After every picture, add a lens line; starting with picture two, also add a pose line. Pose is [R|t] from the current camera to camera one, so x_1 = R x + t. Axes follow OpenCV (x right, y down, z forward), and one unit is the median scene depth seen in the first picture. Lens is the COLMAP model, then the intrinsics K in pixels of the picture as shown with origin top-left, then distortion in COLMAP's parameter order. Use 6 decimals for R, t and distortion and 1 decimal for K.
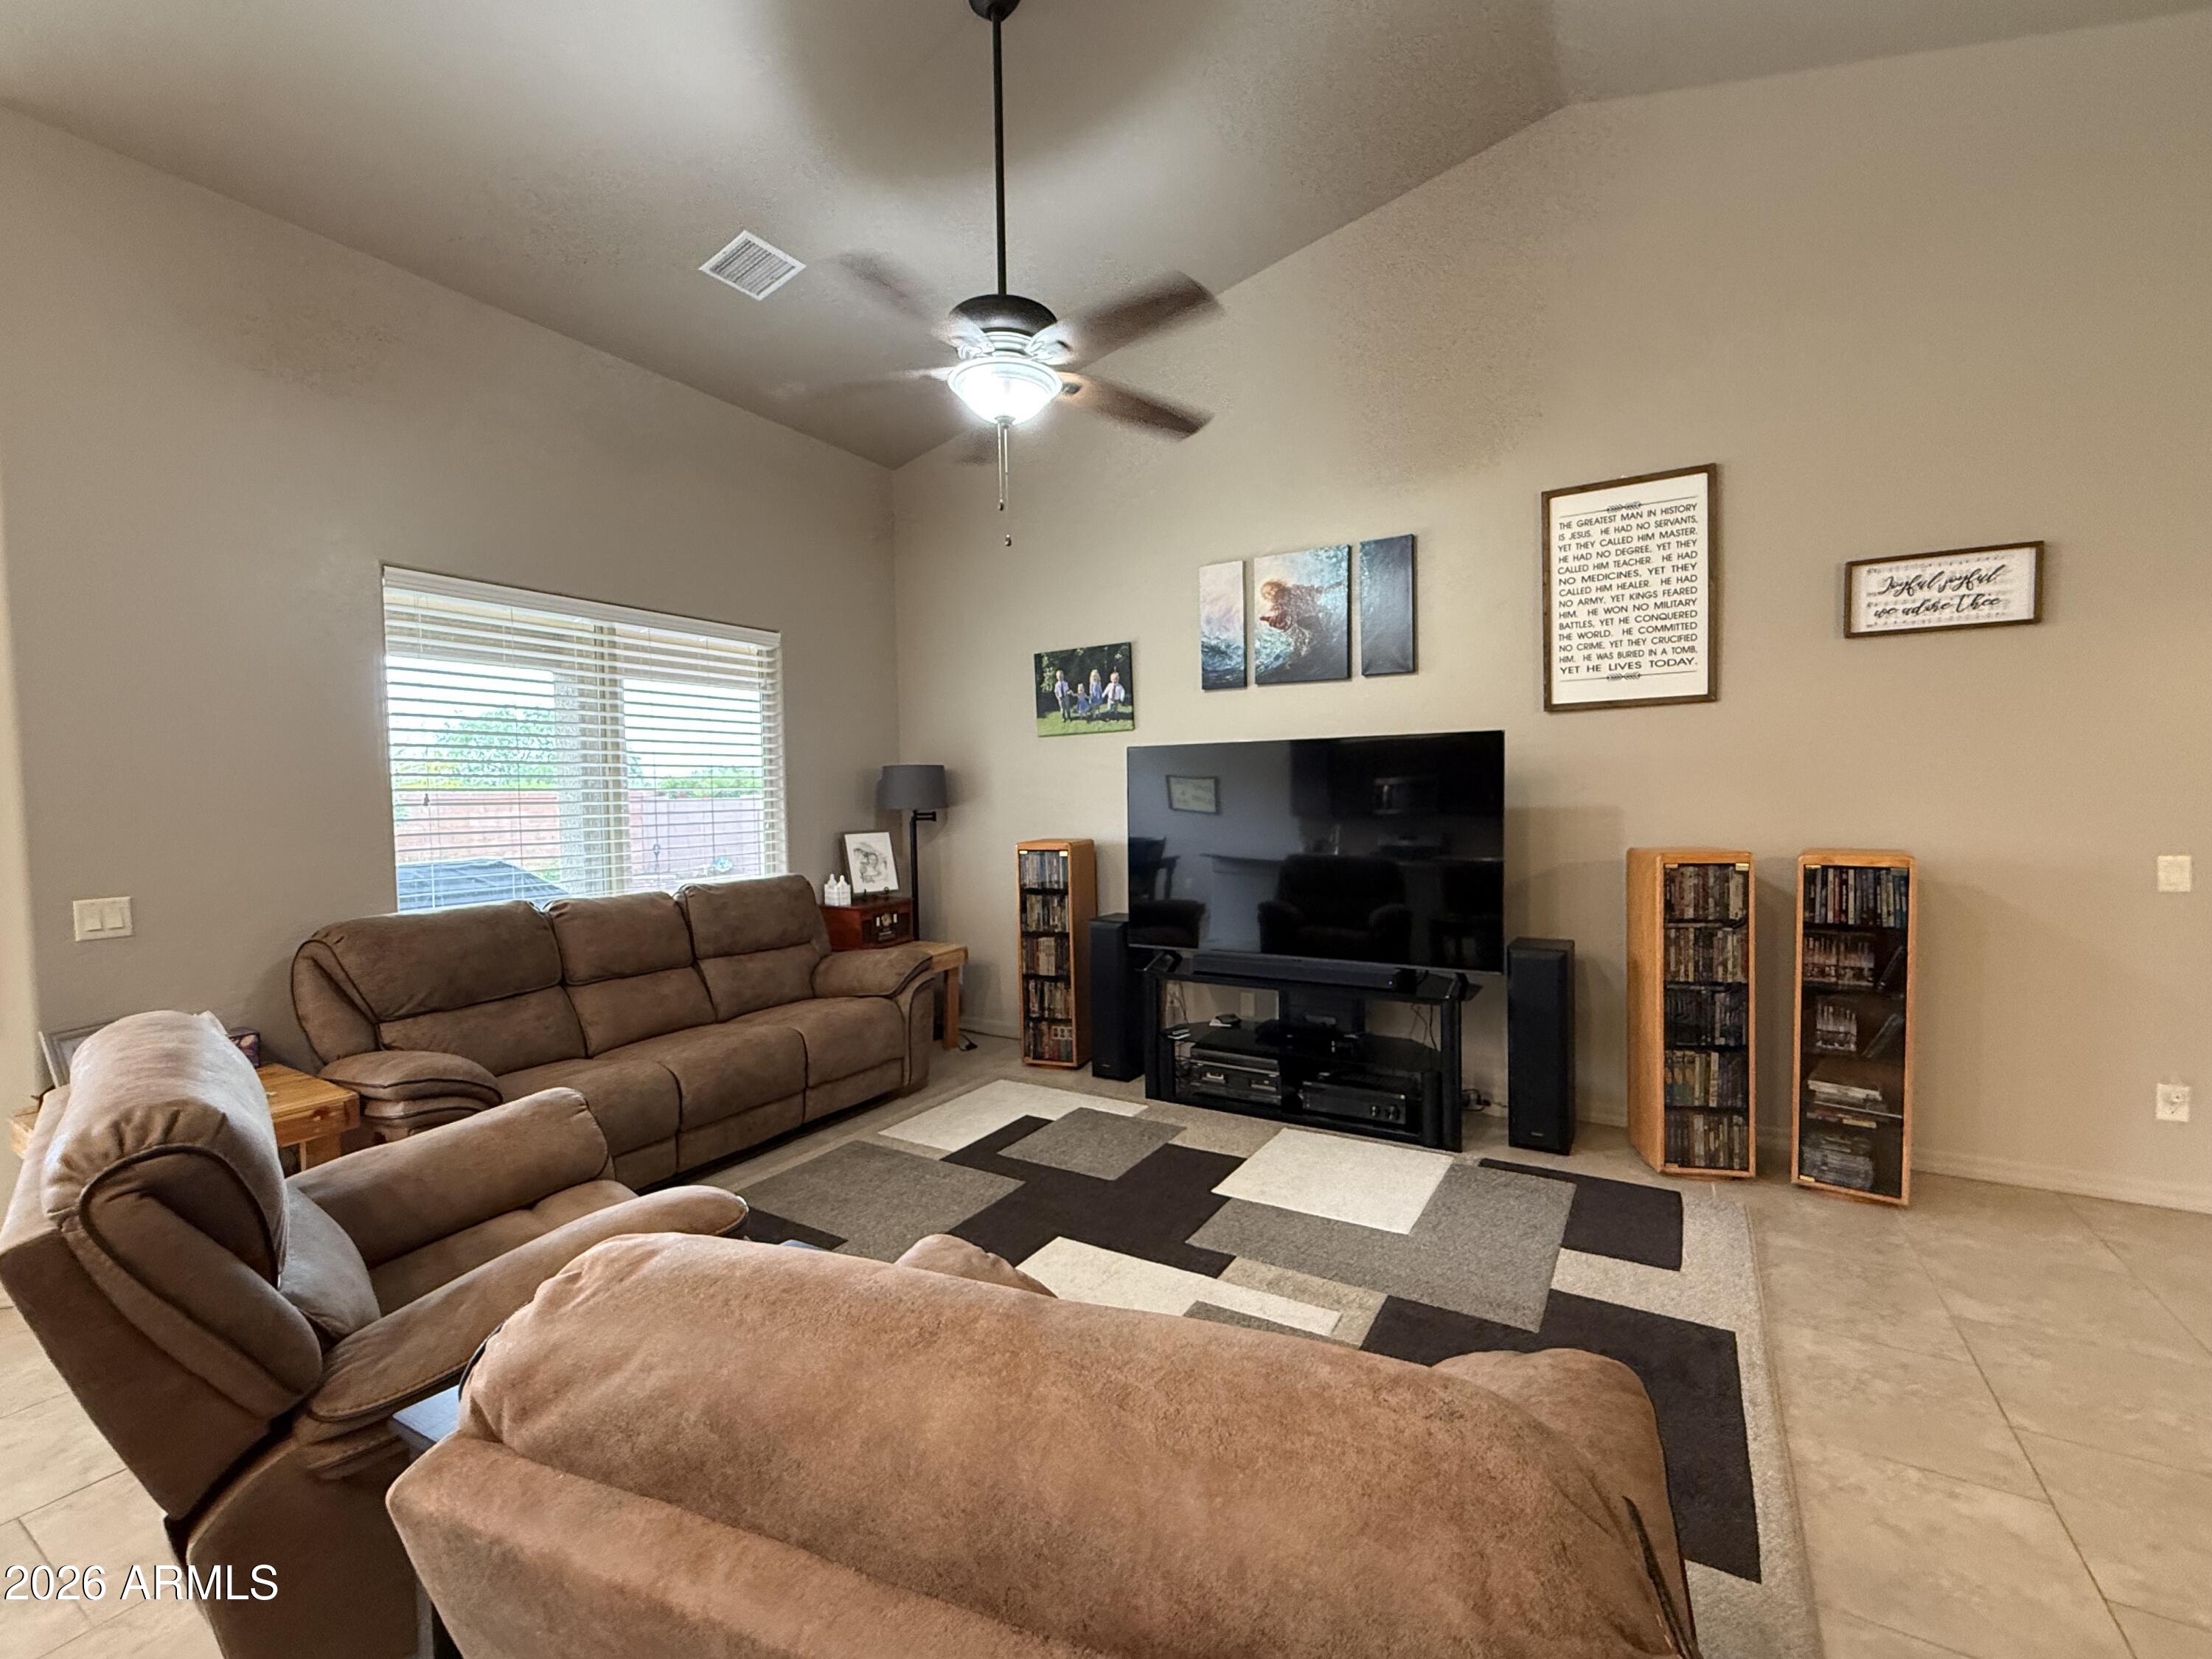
lens RADIAL K [[921.0, 0, 1125.9], [0, 921.0, 826.9], [0, 0, 1]] dist [0.000451, -0.000261]
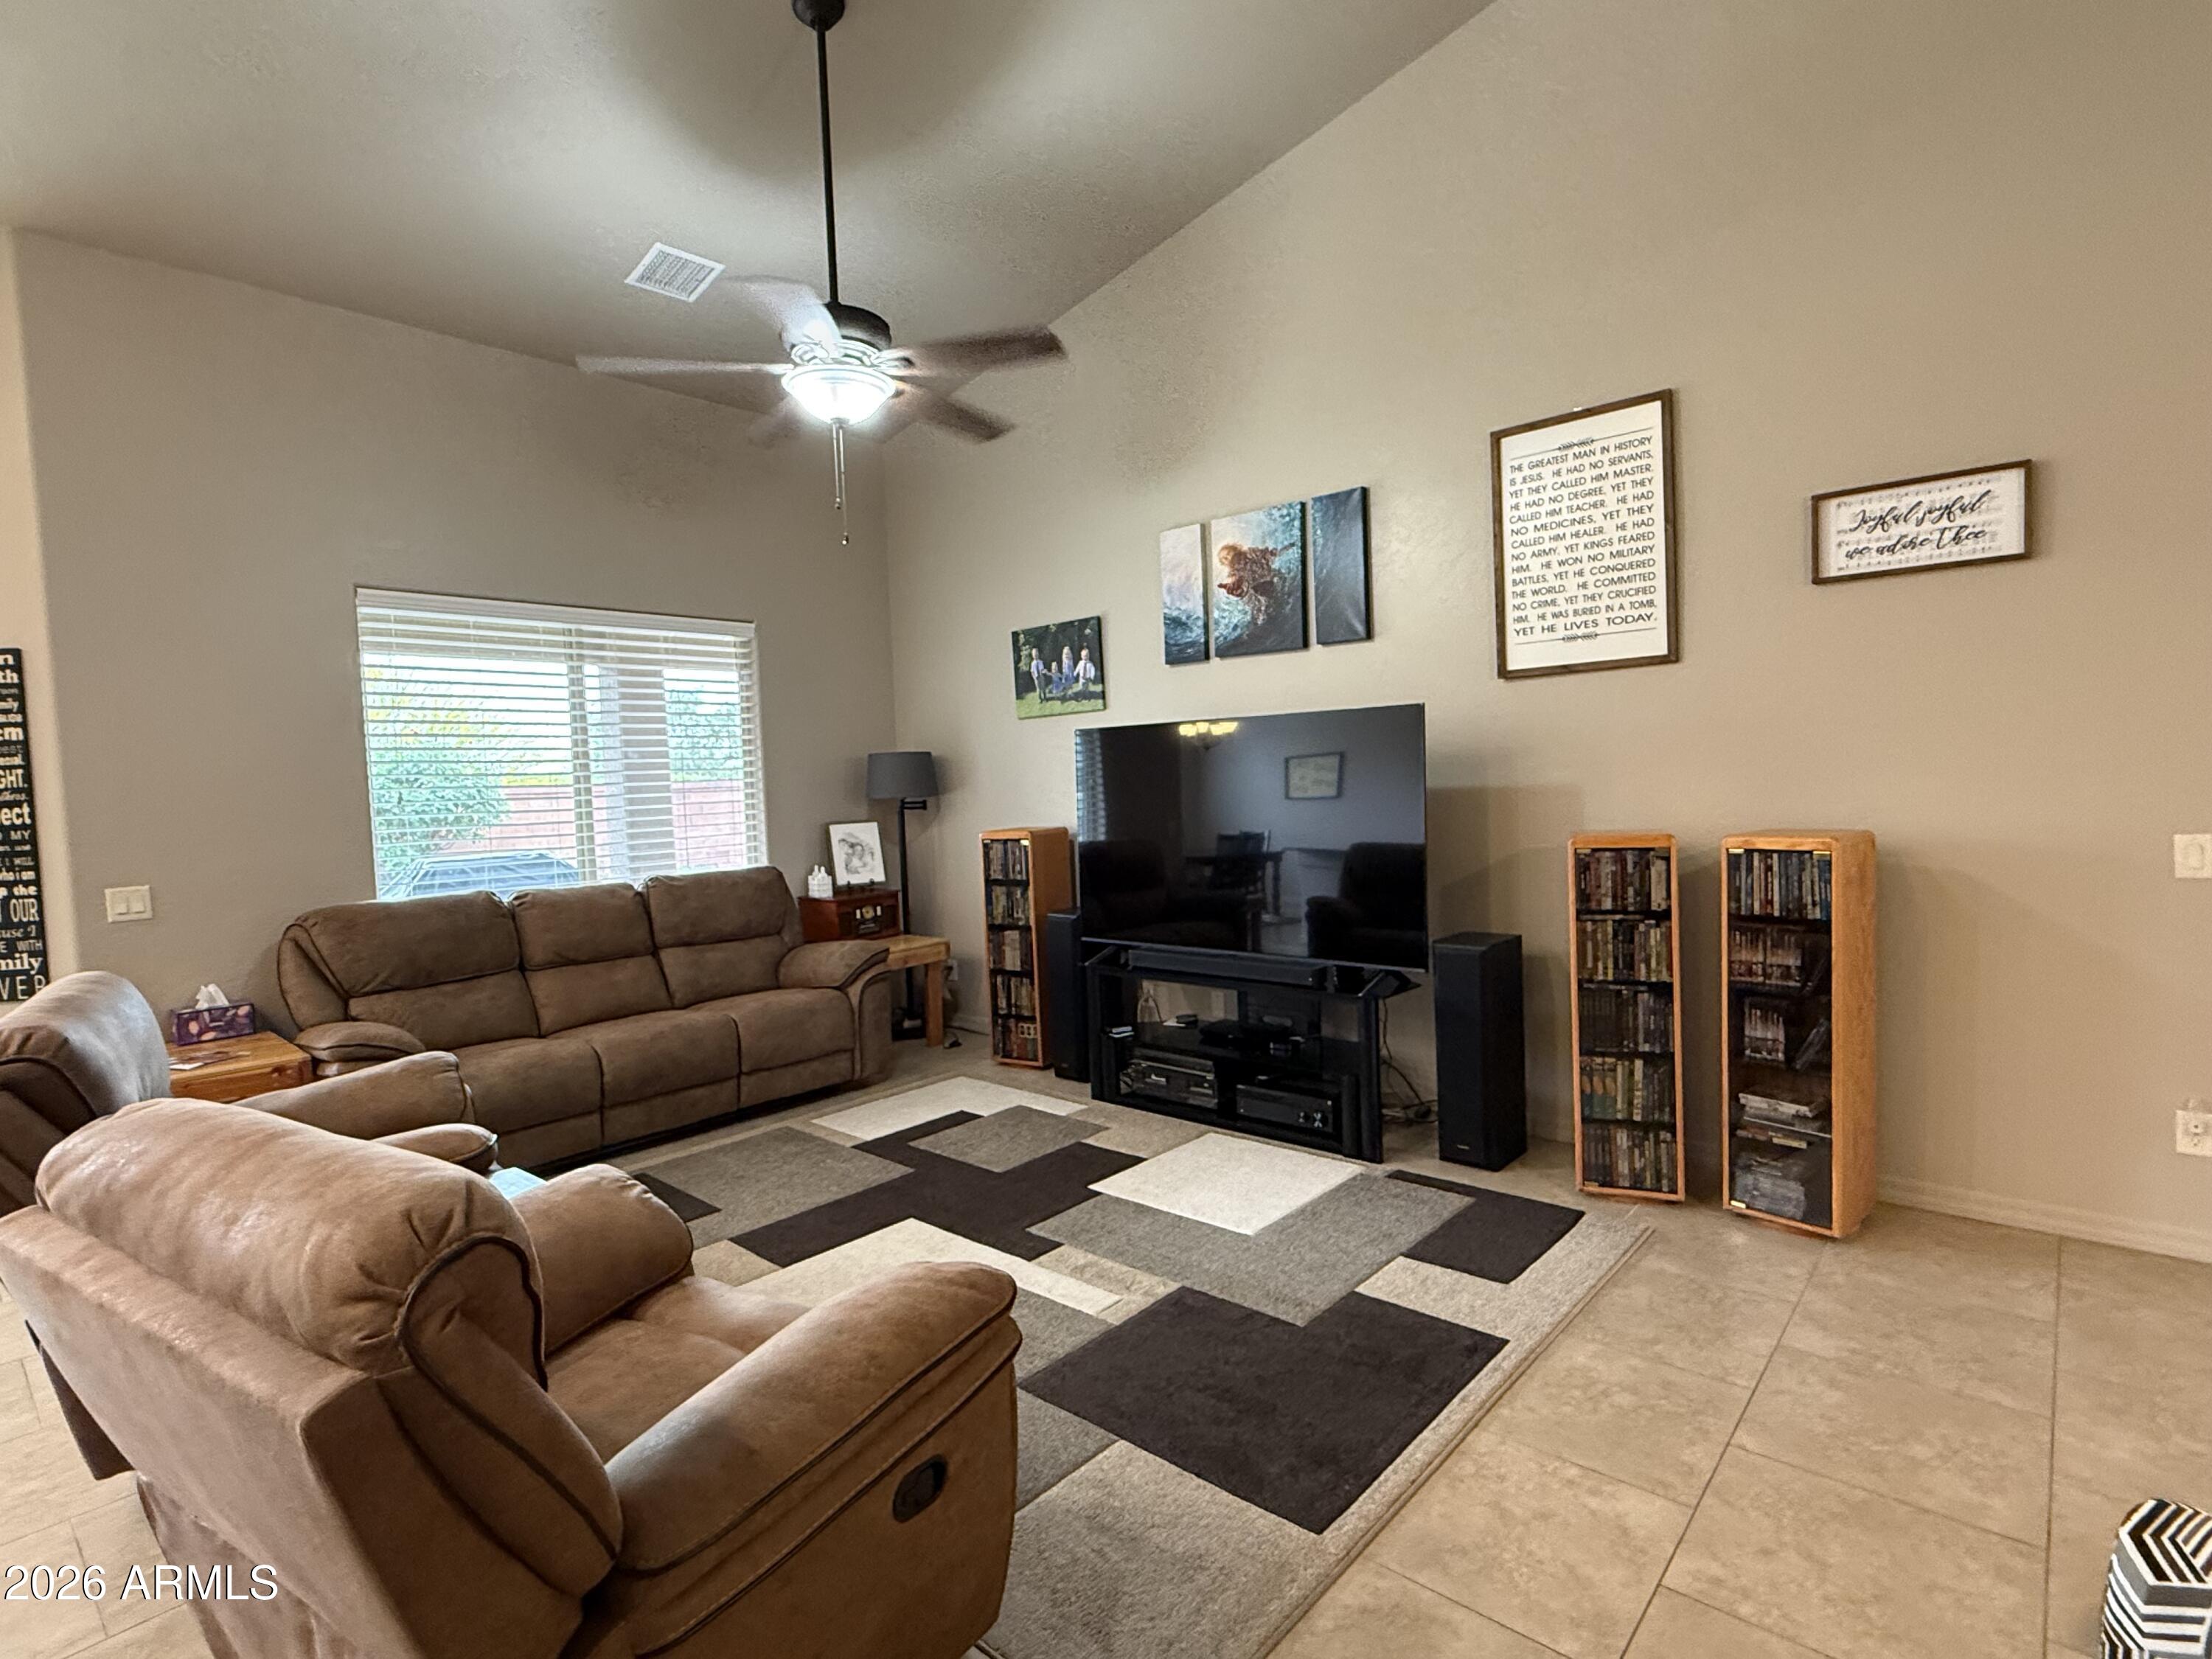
lens RADIAL K [[1089.0, 0, 1140.0], [0, 1089.0, 824.8], [0, 0, 1]] dist [0.000450, 0.000547]
pose [[0.983065, -0.011113, -0.182918, 0.325346], [0.013355, 0.999850, 0.011034, -0.000419], [0.182768, -0.013290, 0.983066, -0.108321]]
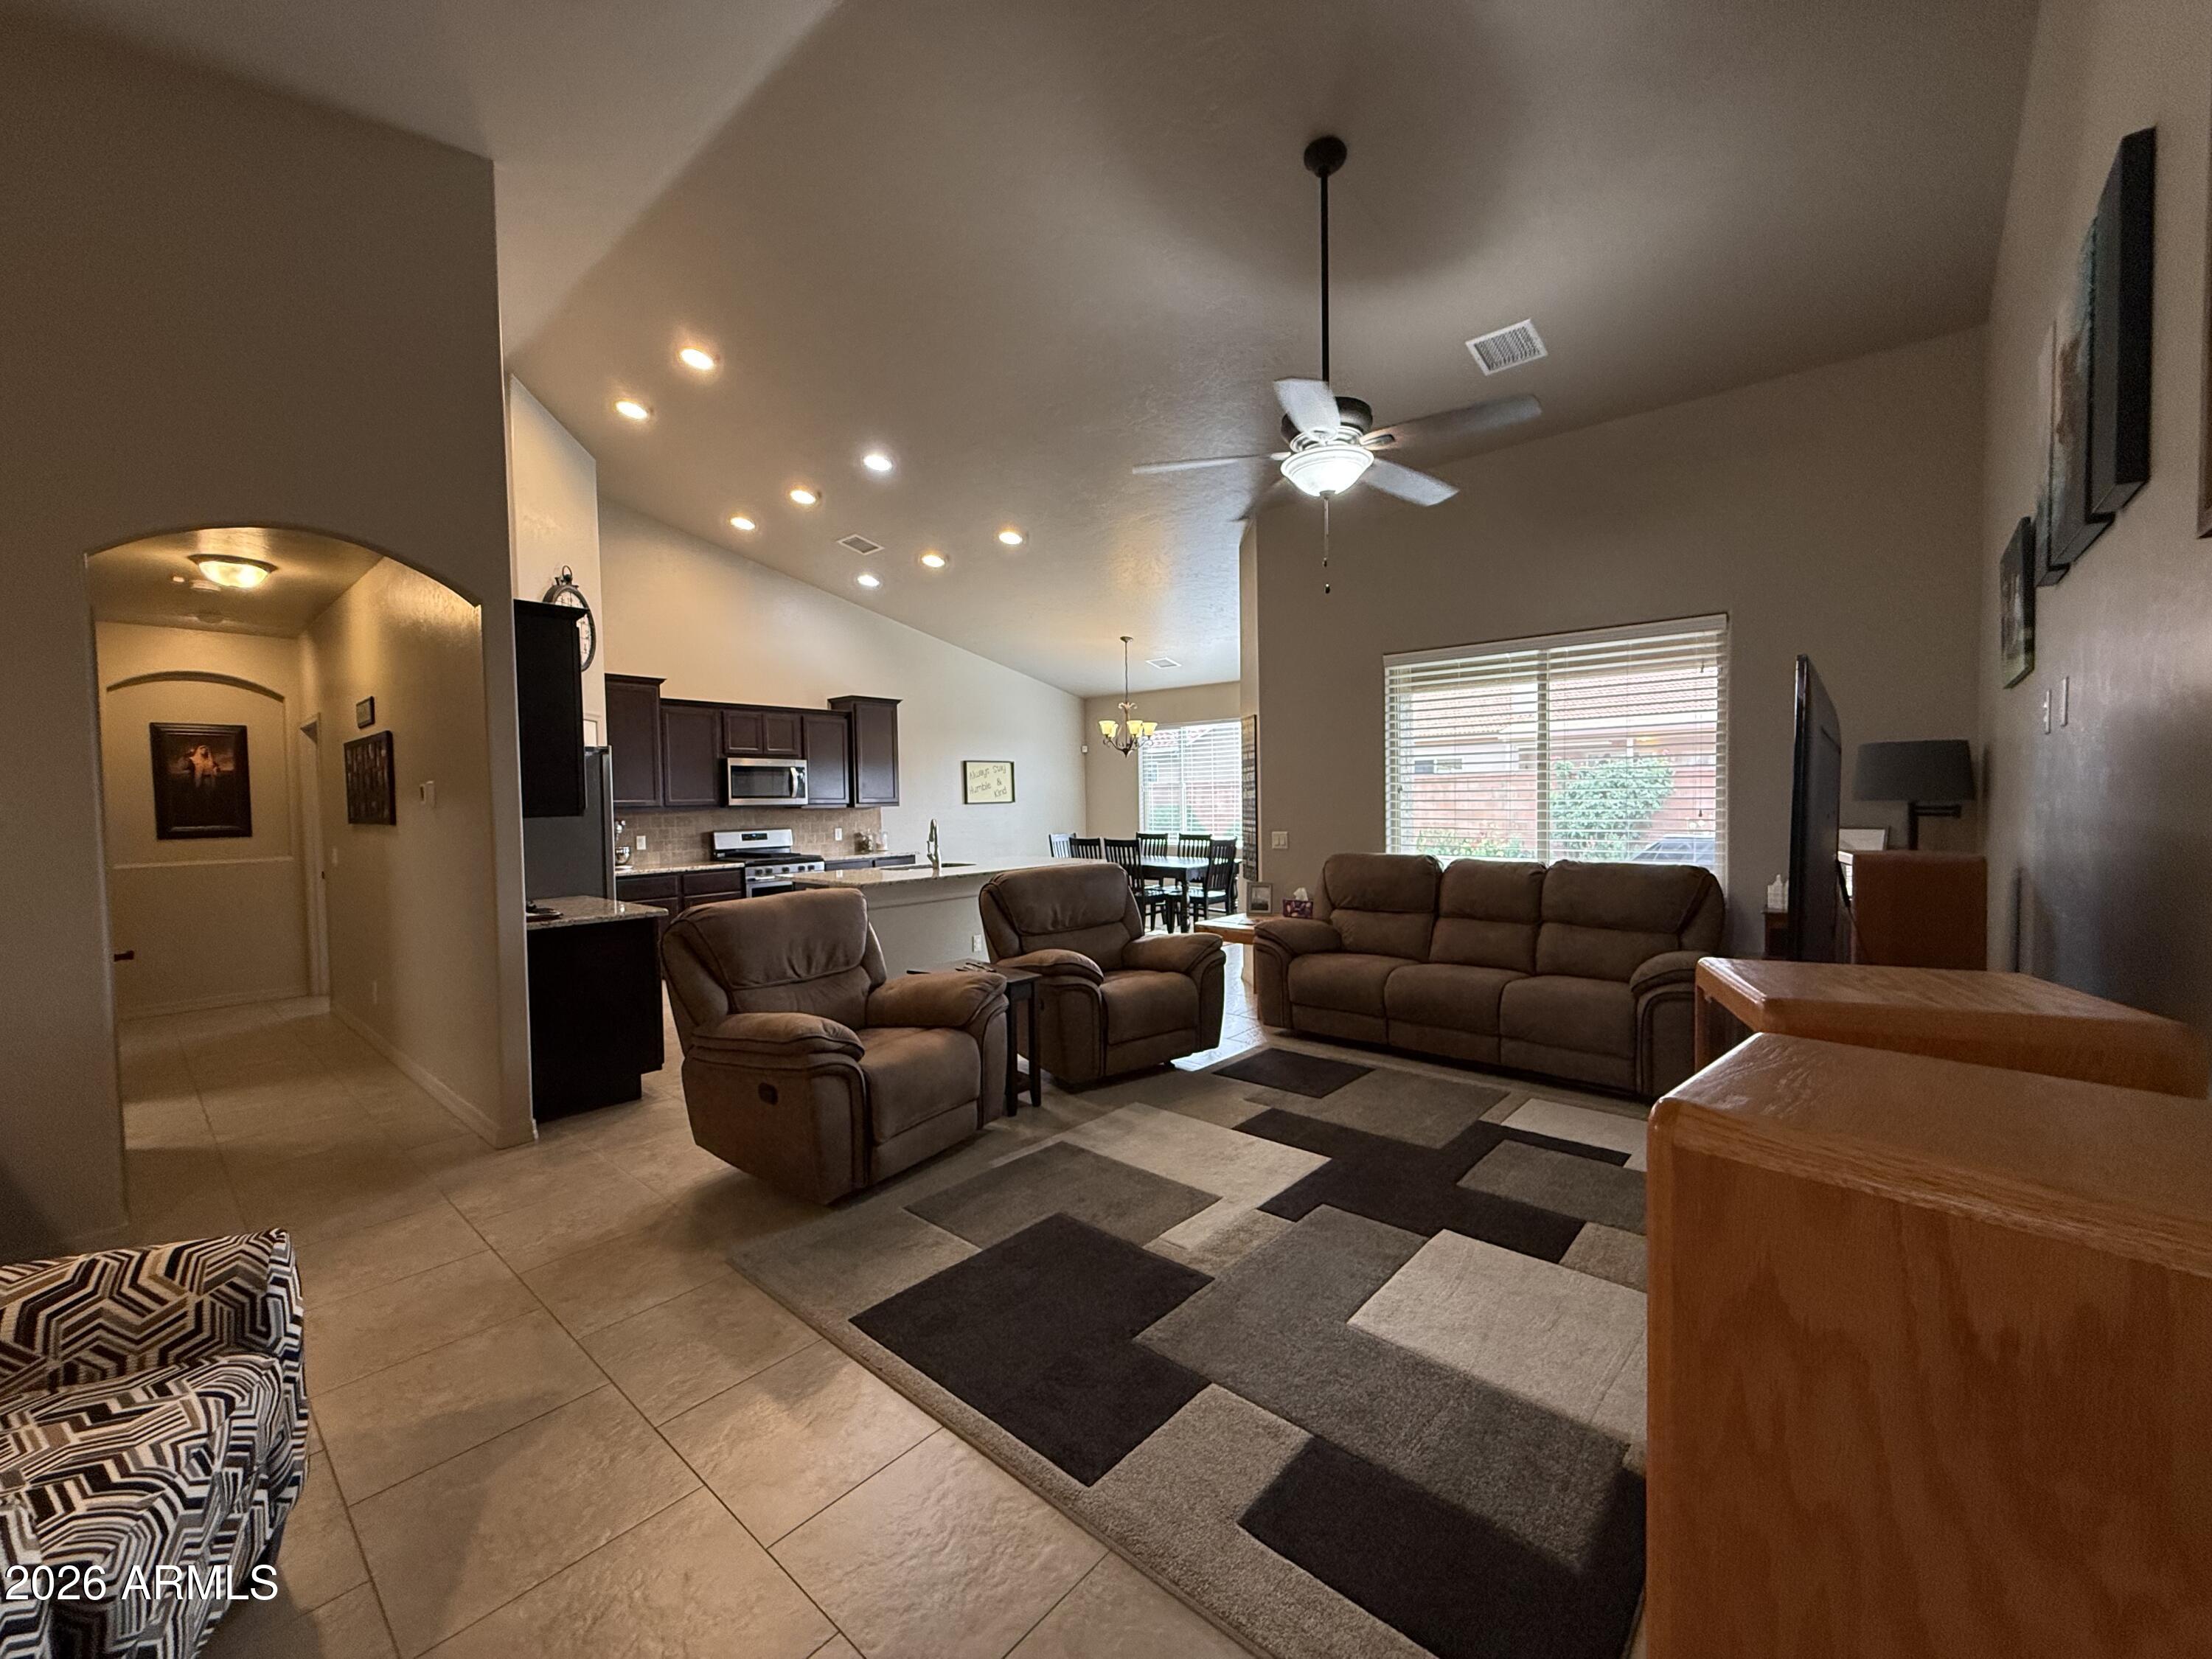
lens RADIAL K [[904.9, 0, 1106.0], [0, 904.9, 829.5], [0, 0, 1]] dist [-0.001692, 0.000928]
pose [[-0.199974, 0.052746, -0.978380, 0.909496], [-0.017783, 0.998190, 0.057449, -0.038689], [0.979640, 0.028887, -0.198674, 0.755835]]
